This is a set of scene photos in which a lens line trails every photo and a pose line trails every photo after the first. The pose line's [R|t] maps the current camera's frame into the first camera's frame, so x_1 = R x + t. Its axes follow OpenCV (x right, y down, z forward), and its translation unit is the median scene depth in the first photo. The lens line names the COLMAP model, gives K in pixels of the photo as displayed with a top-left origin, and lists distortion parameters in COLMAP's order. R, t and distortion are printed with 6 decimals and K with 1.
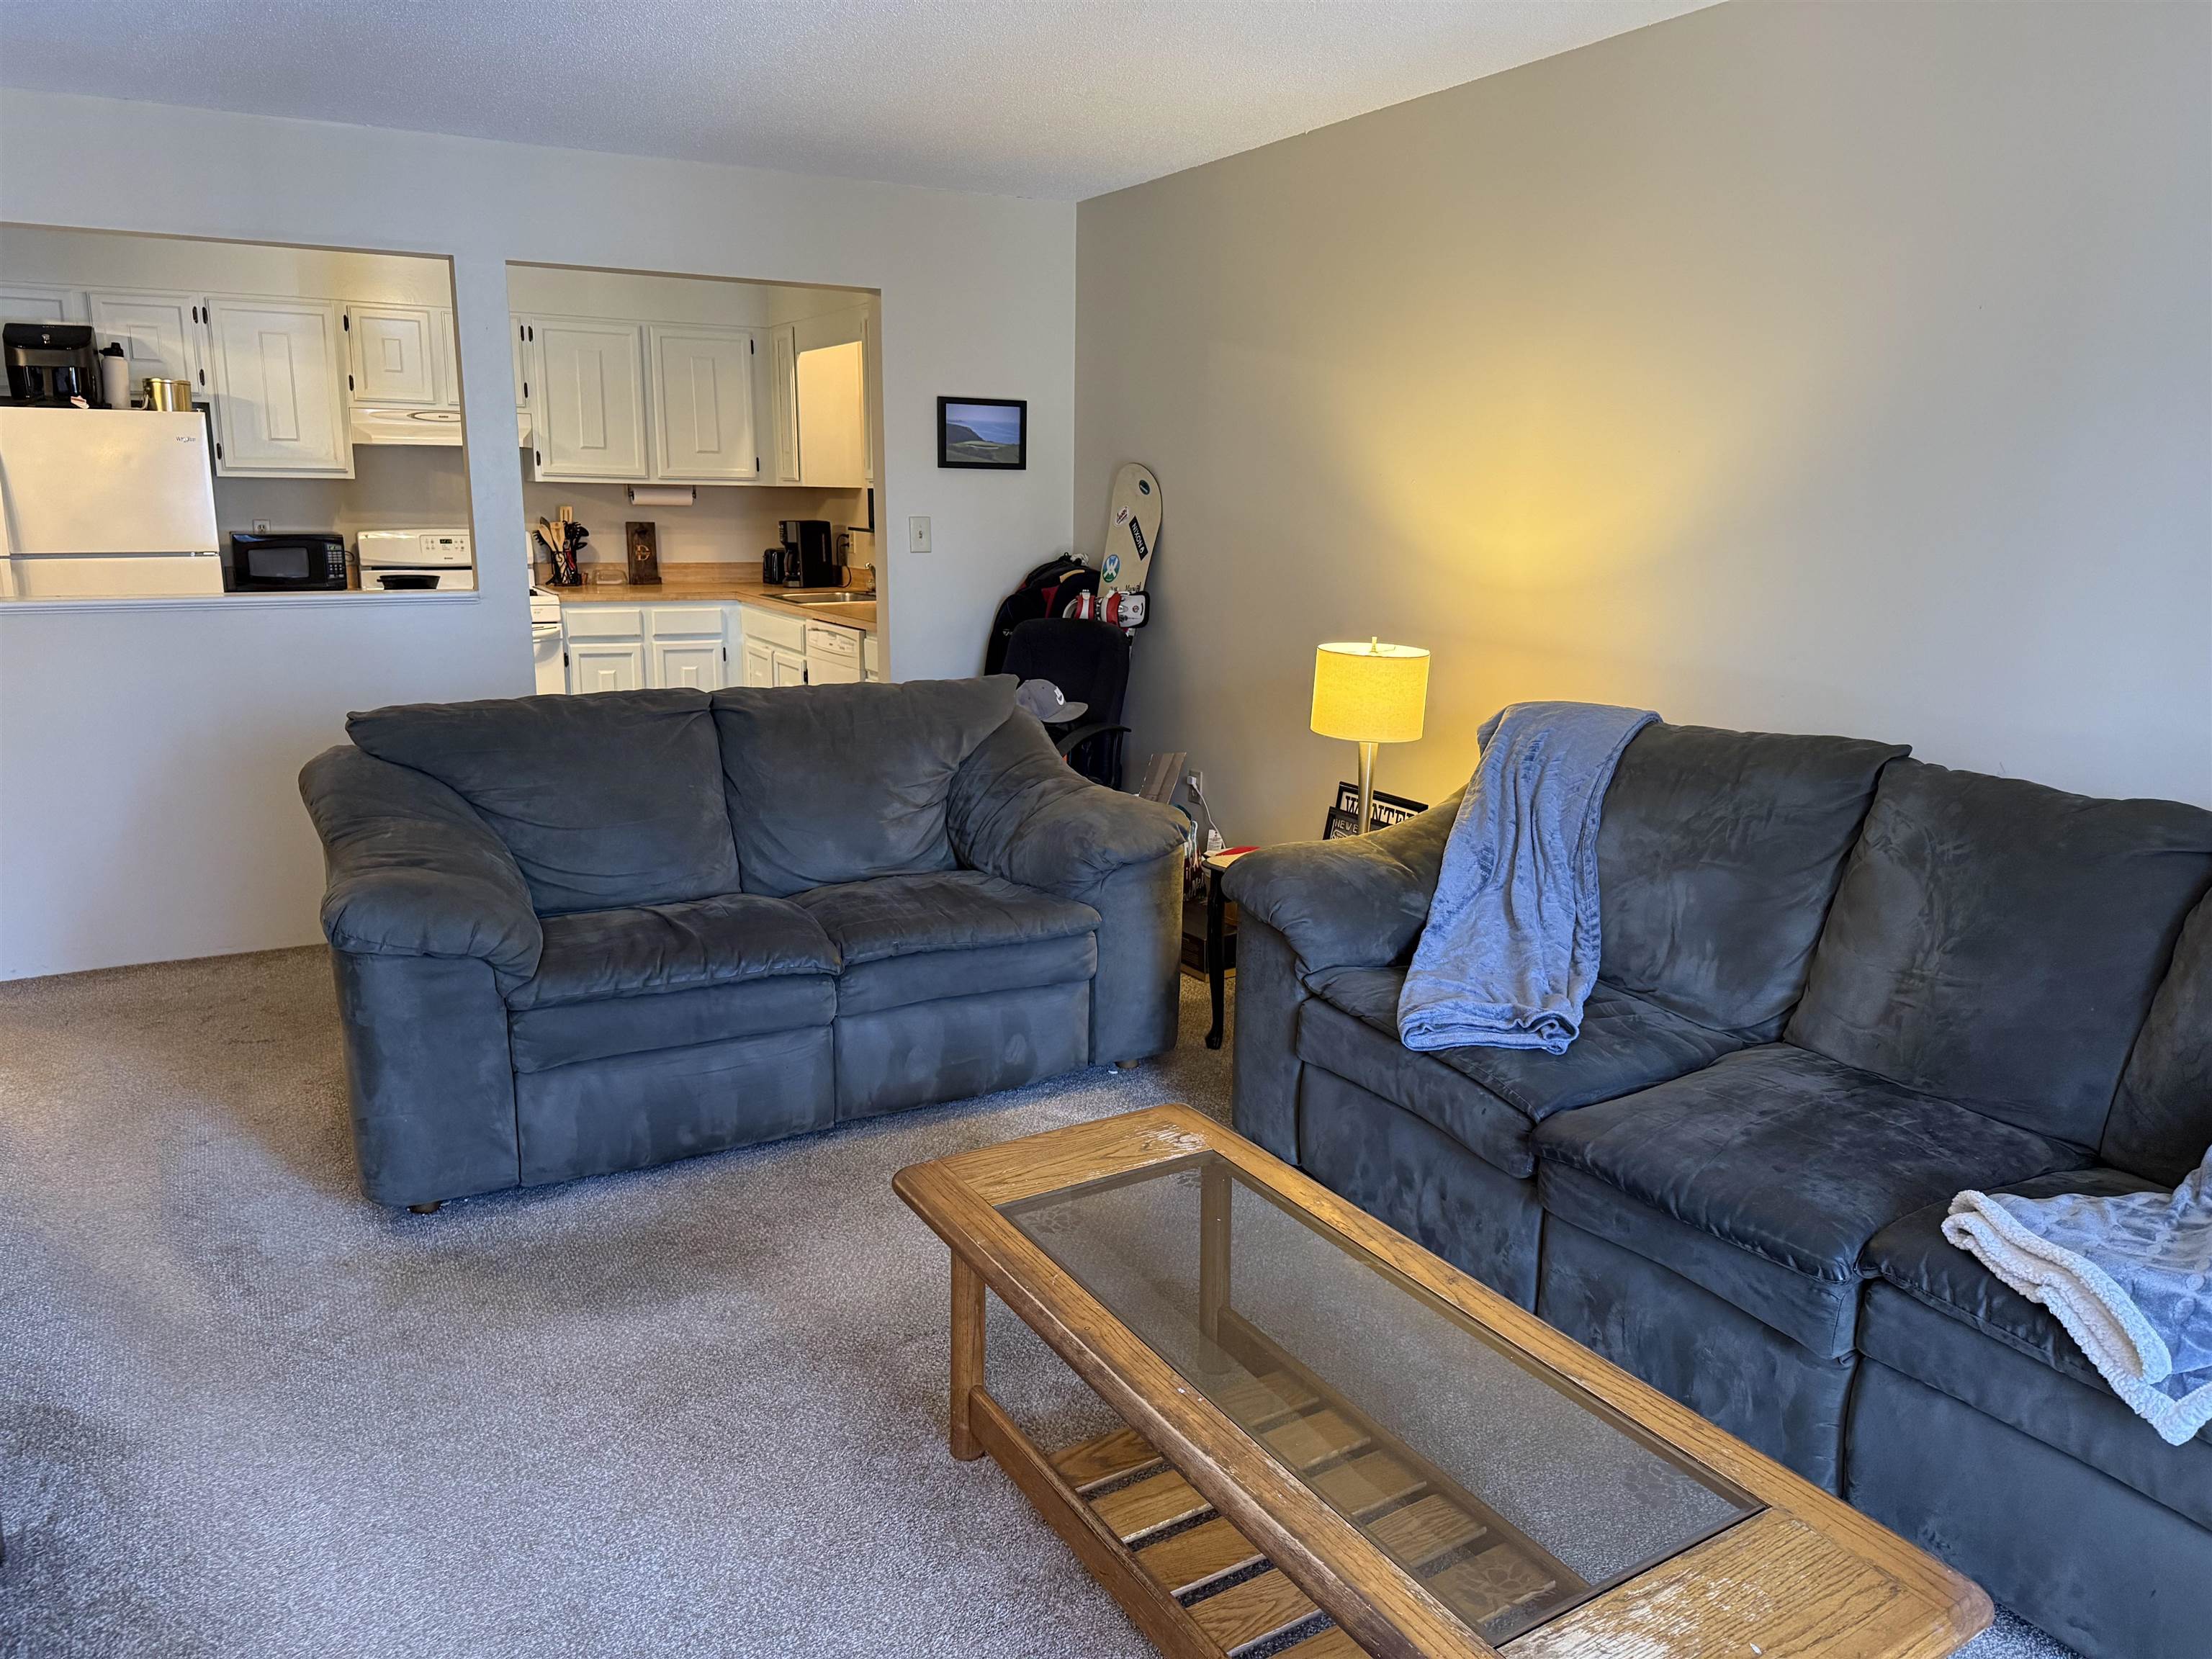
lens RADIAL K [[1549.2, 0, 1106.1], [0, 1549.2, 823.3], [0, 0, 1]] dist [-0.006838, -0.001493]
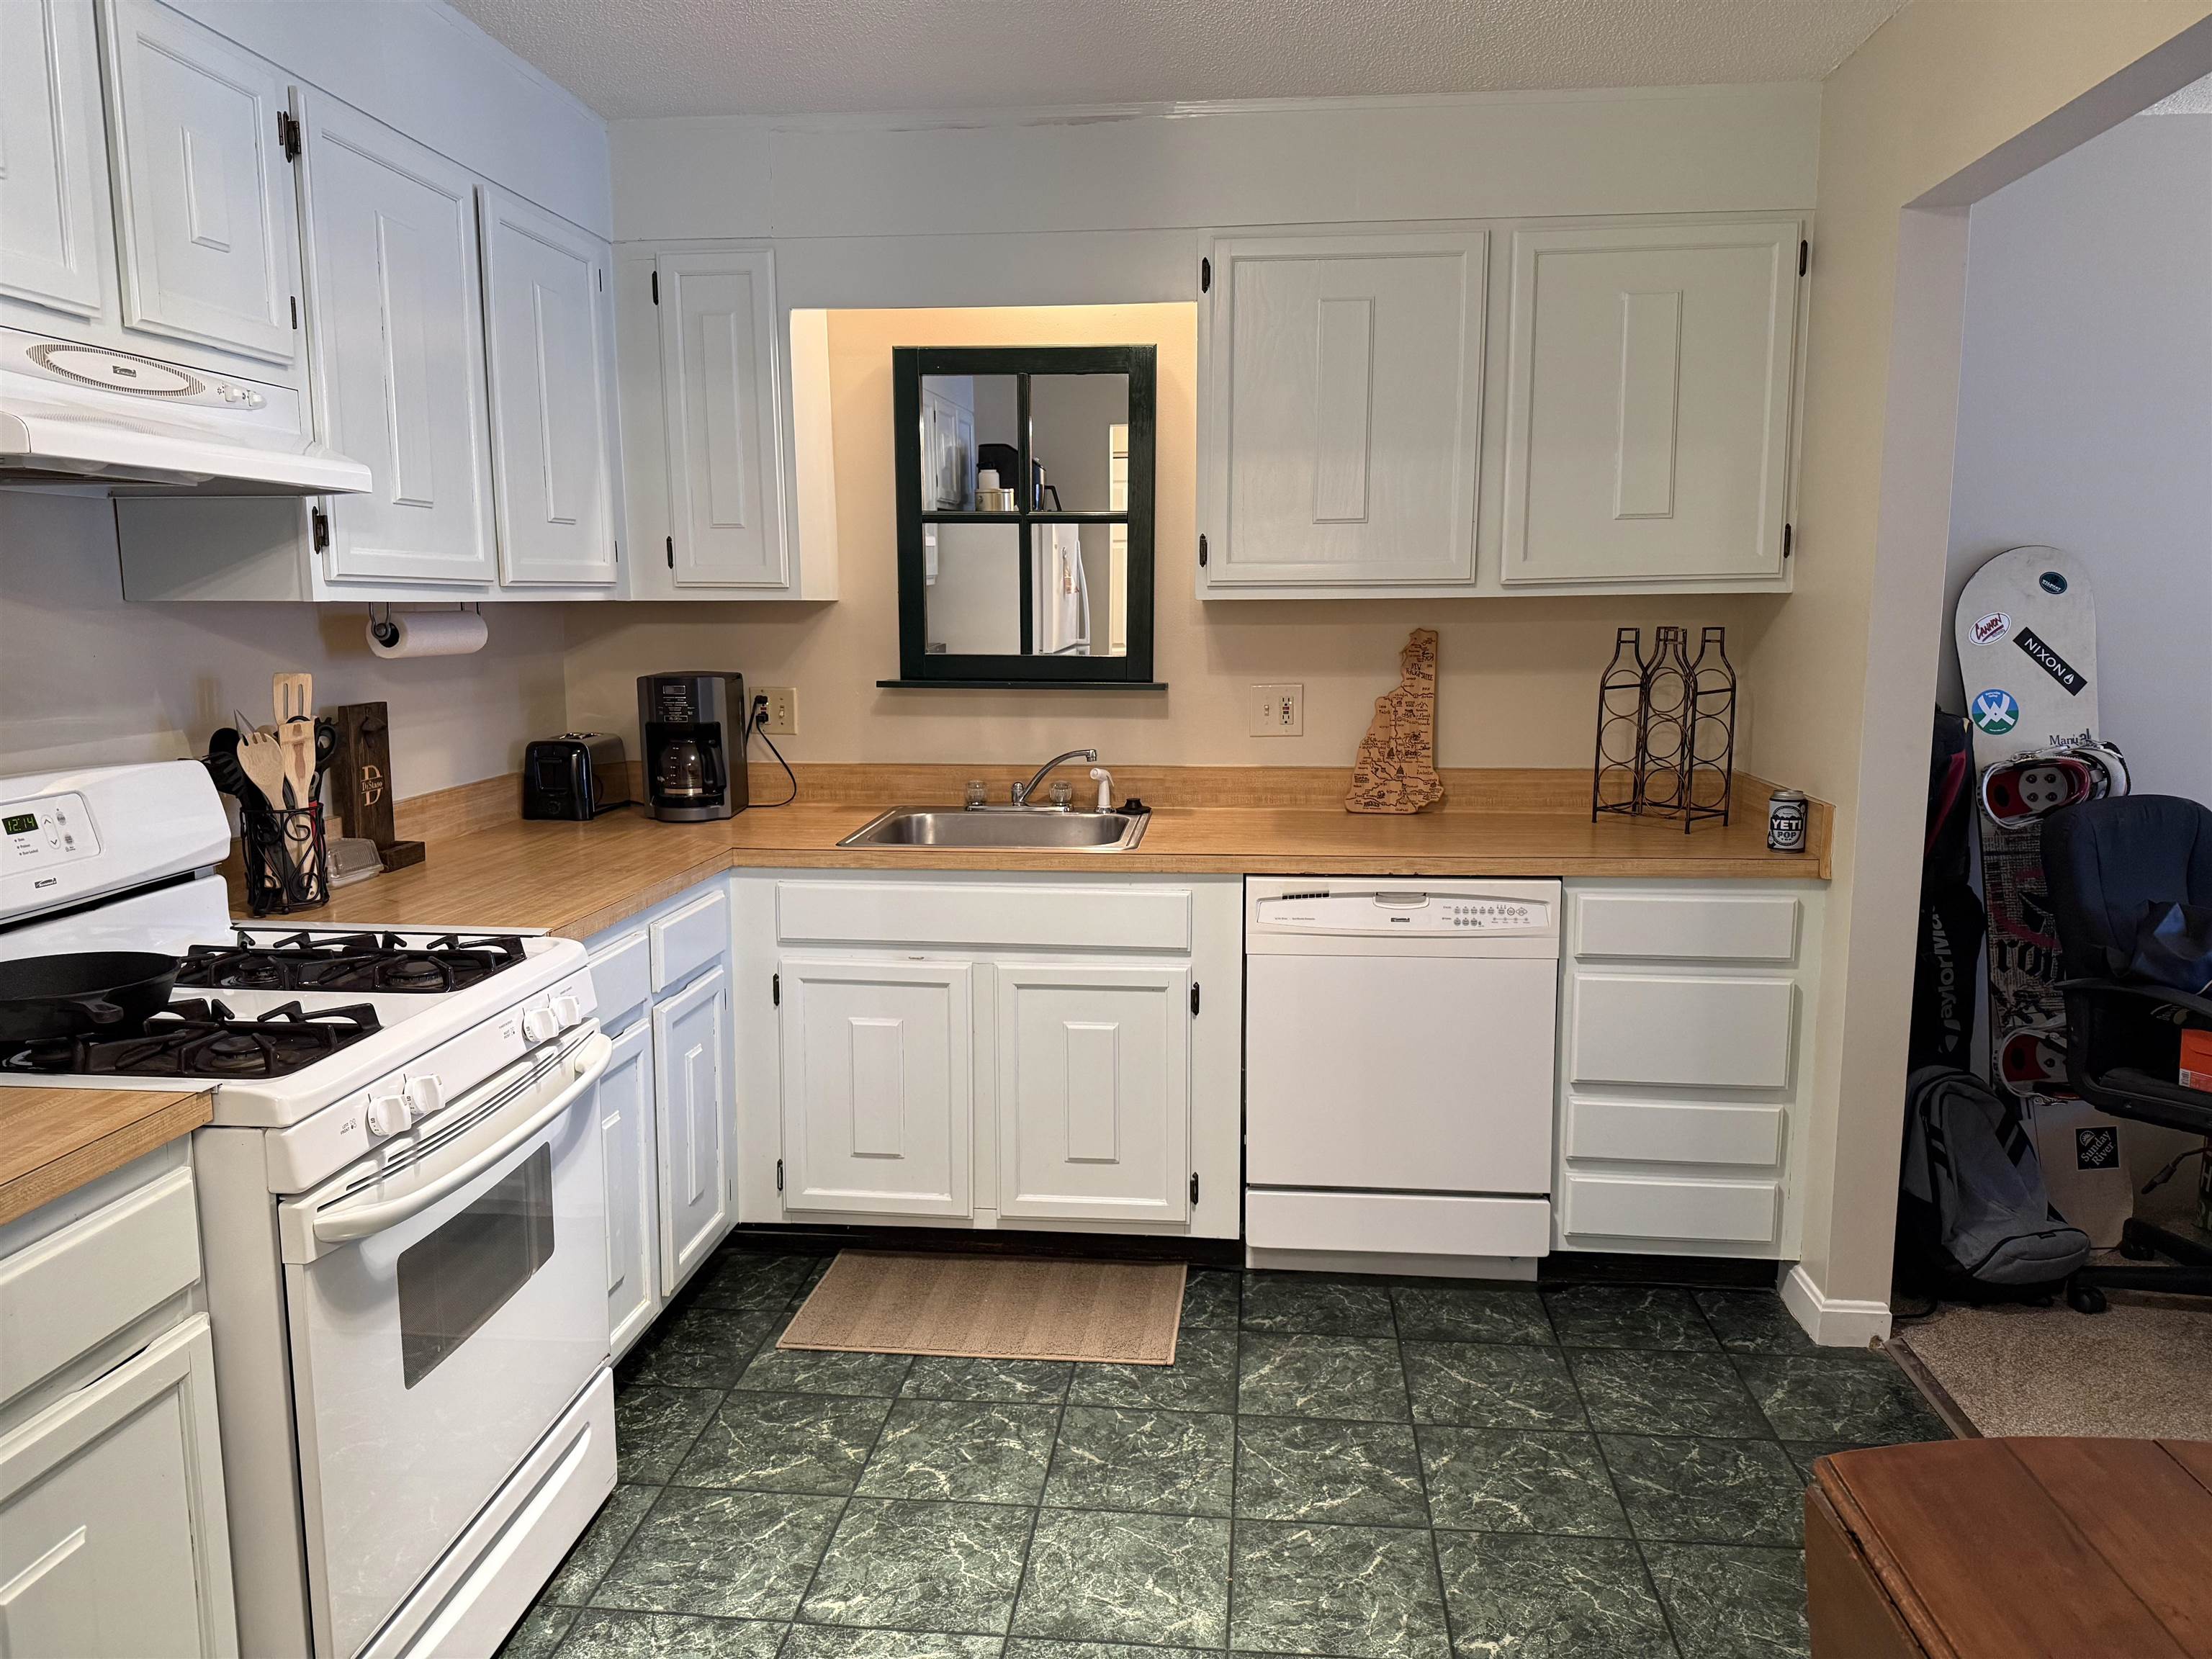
lens RADIAL K [[1549.2, 0, 1108.8], [0, 1549.2, 826.1], [0, 0, 1]] dist [-0.006838, -0.001493]
pose [[0.588945, -0.139484, 0.796046, -0.580637], [0.186113, 0.981927, 0.034361, -0.169846], [-0.786452, 0.127918, 0.604261, 0.746092]]
